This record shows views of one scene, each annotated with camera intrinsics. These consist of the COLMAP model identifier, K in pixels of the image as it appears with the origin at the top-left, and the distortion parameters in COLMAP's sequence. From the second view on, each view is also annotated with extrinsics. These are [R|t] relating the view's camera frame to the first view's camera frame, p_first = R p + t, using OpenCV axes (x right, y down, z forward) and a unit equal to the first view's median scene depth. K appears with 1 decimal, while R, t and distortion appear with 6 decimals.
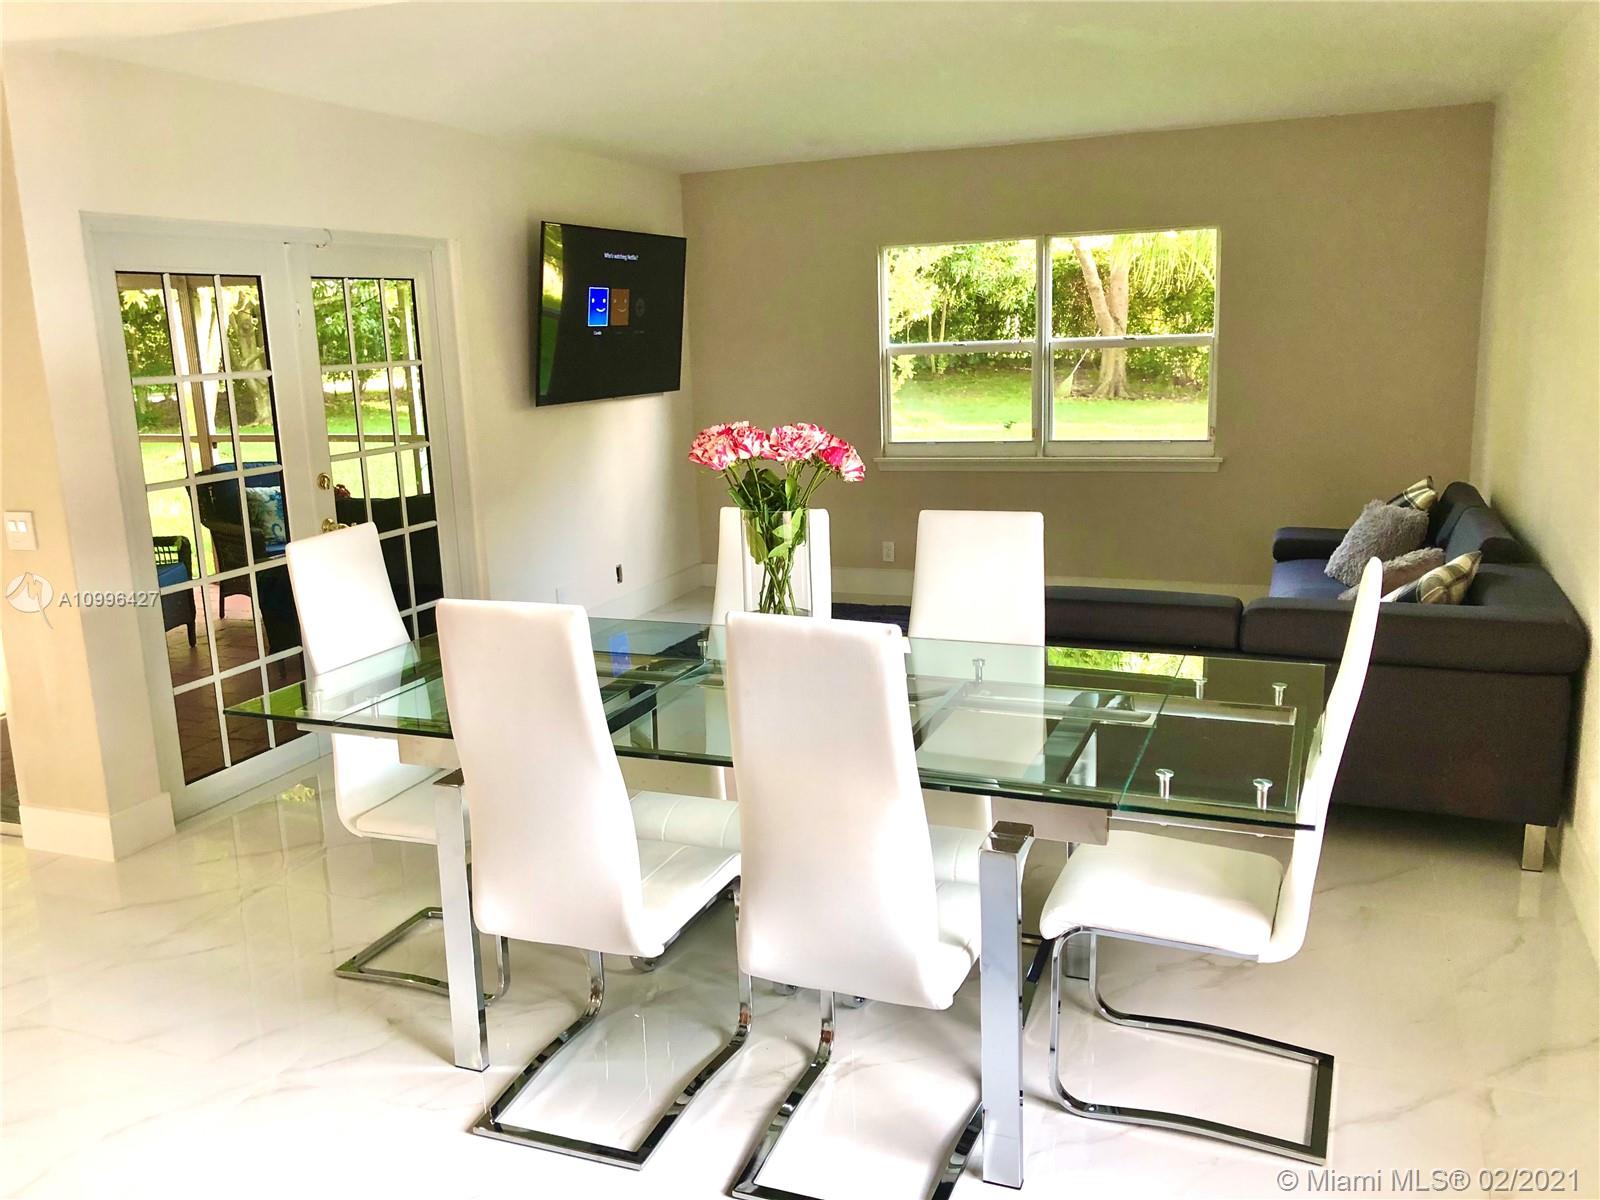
lens RADIAL K [[1319.4, 0, 800.0], [0, 1319.4, 600.0], [0, 0, 1]] dist [-0.003651, 0.001851]
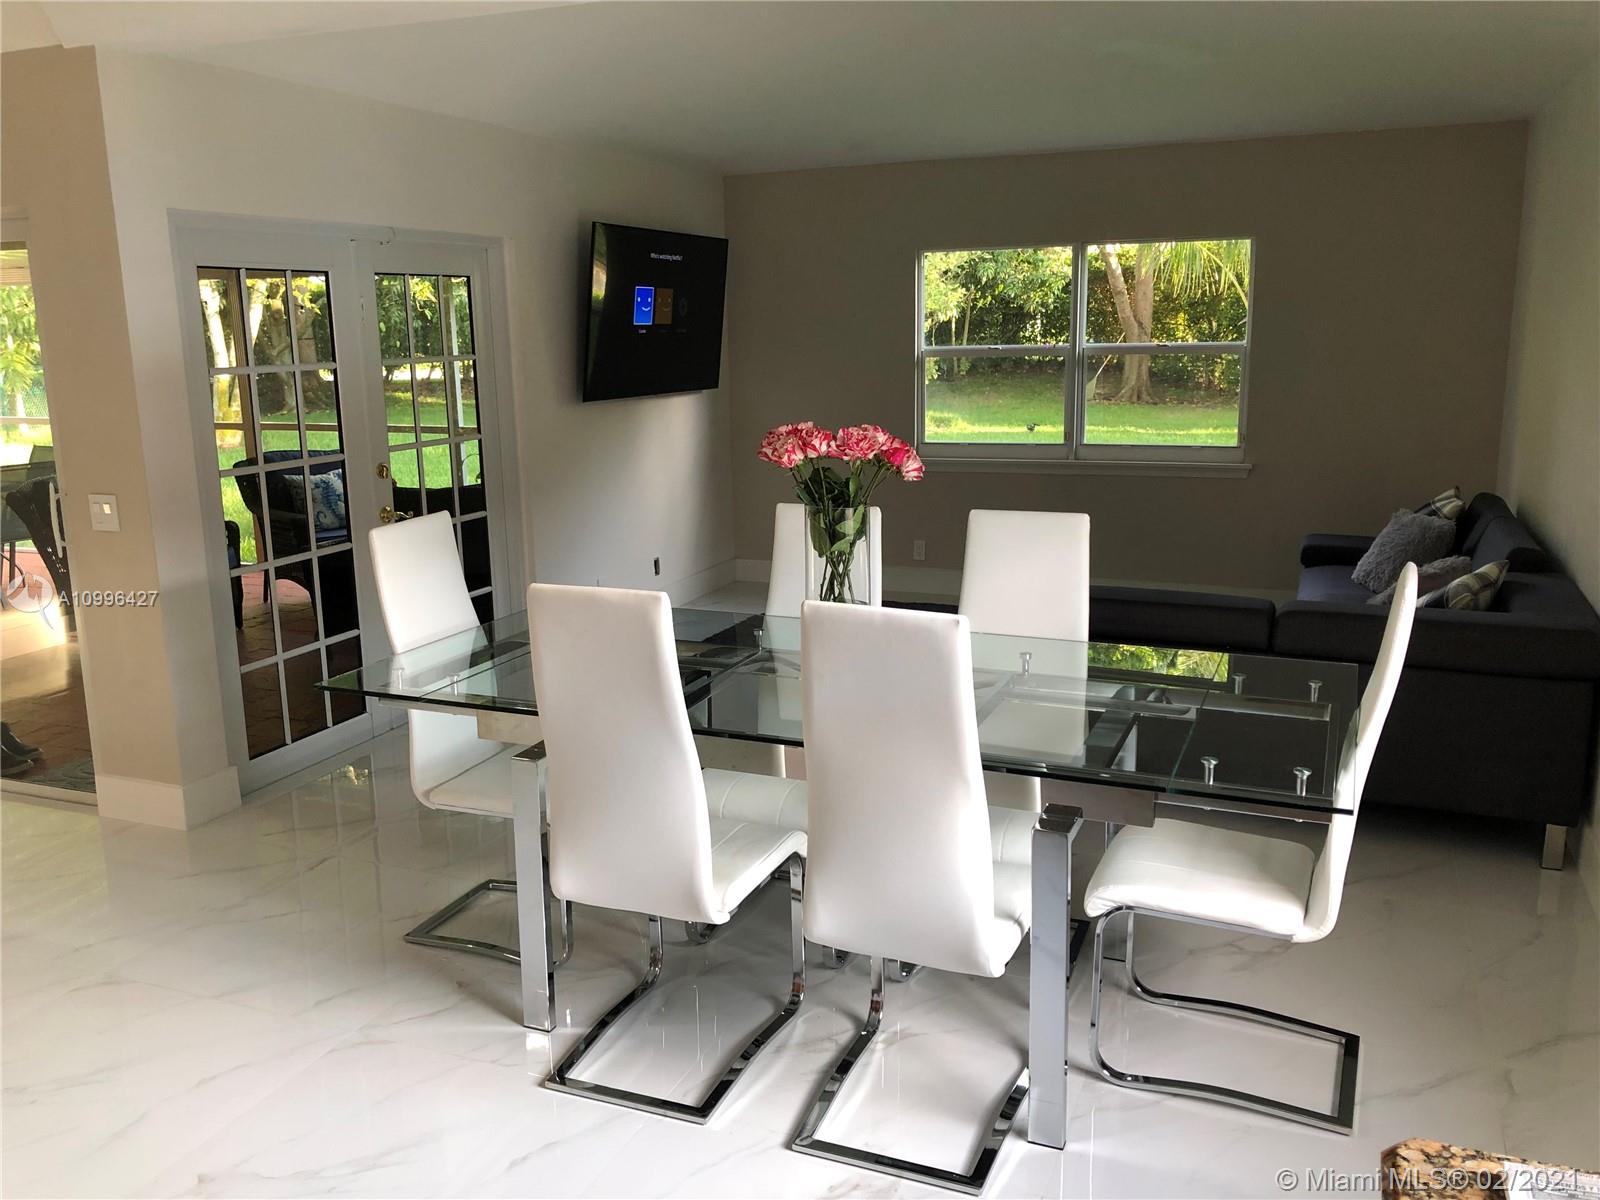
lens RADIAL K [[1314.7, 0, 800.0], [0, 1314.7, 600.0], [0, 0, 1]] dist [0.002169, -0.005714]
pose [[0.999711, 0.020327, -0.012851, -0.029554], [-0.020301, 0.999792, 0.002123, 0.004209], [0.012891, -0.001862, 0.999915, -0.045459]]
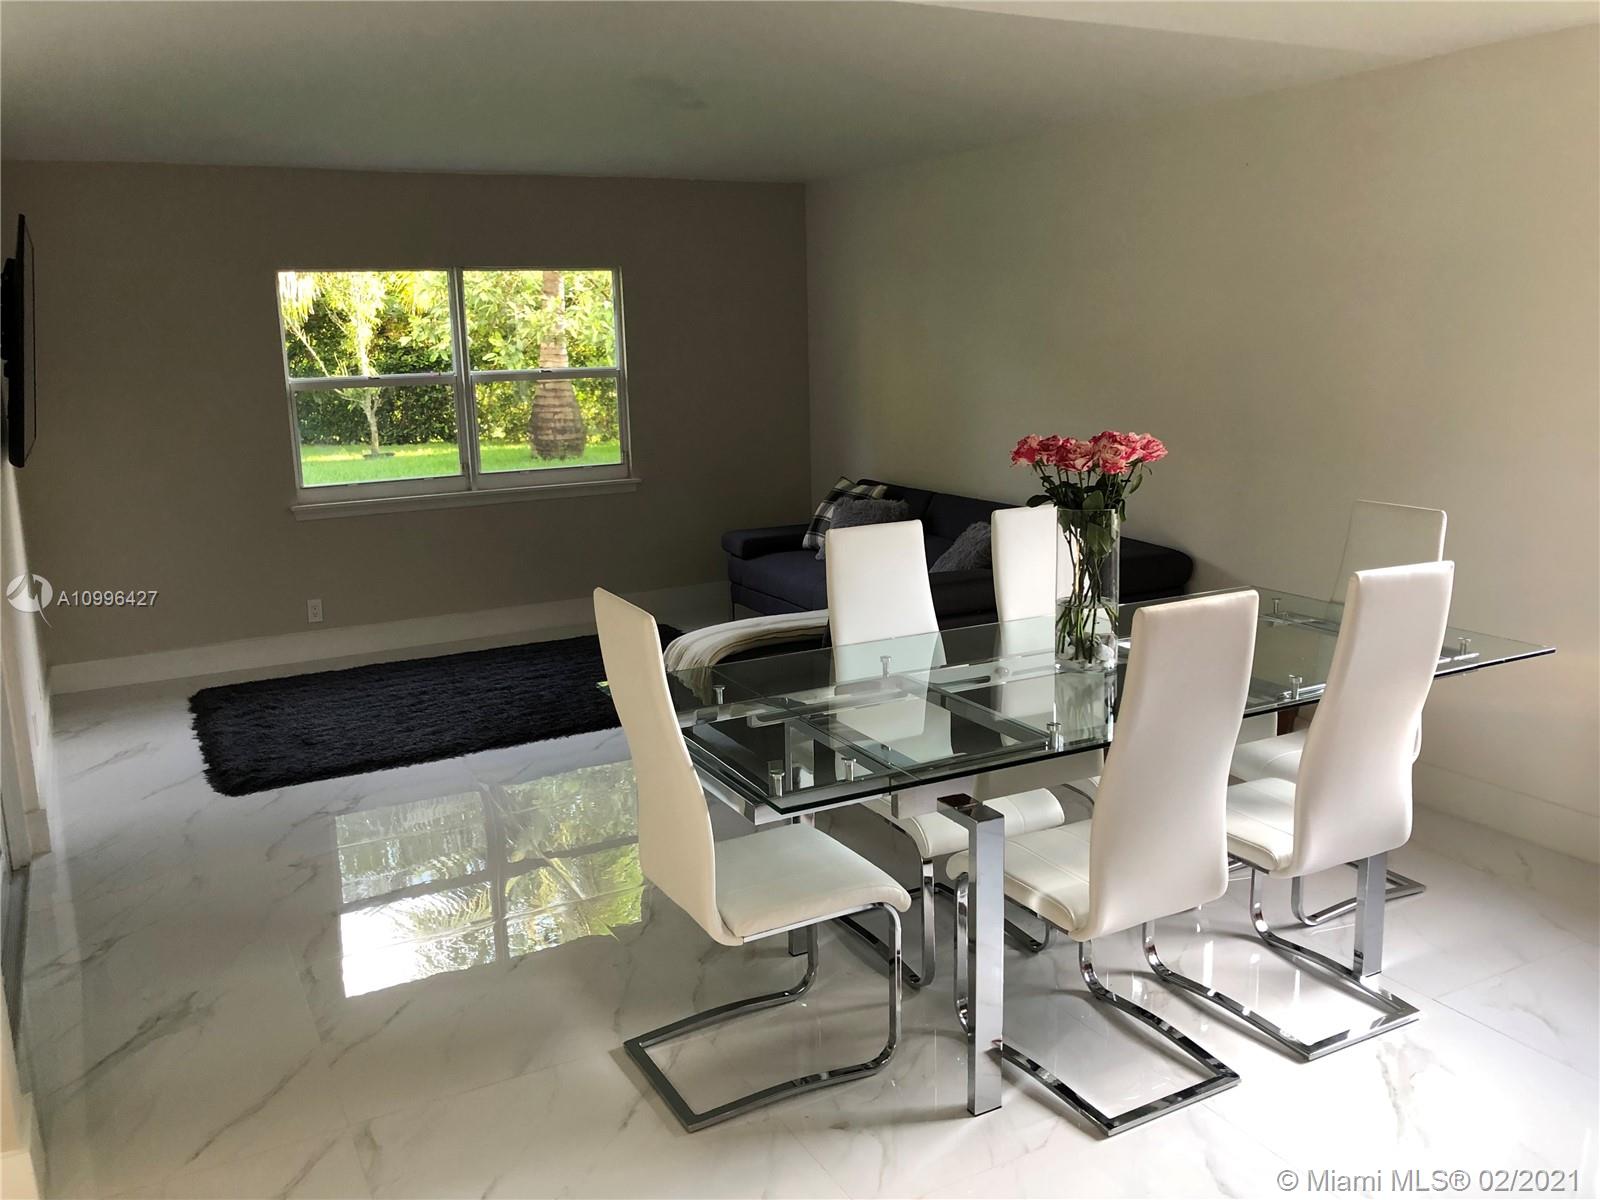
lens RADIAL K [[1314.7, 0, 800.0], [0, 1314.7, 600.0], [0, 0, 1]] dist [0.002169, -0.005714]
pose [[0.635398, -0.135901, 0.760132, -0.923996], [0.152835, 0.987050, 0.048715, -0.081884], [-0.756909, 0.085221, 0.647940, 0.390835]]
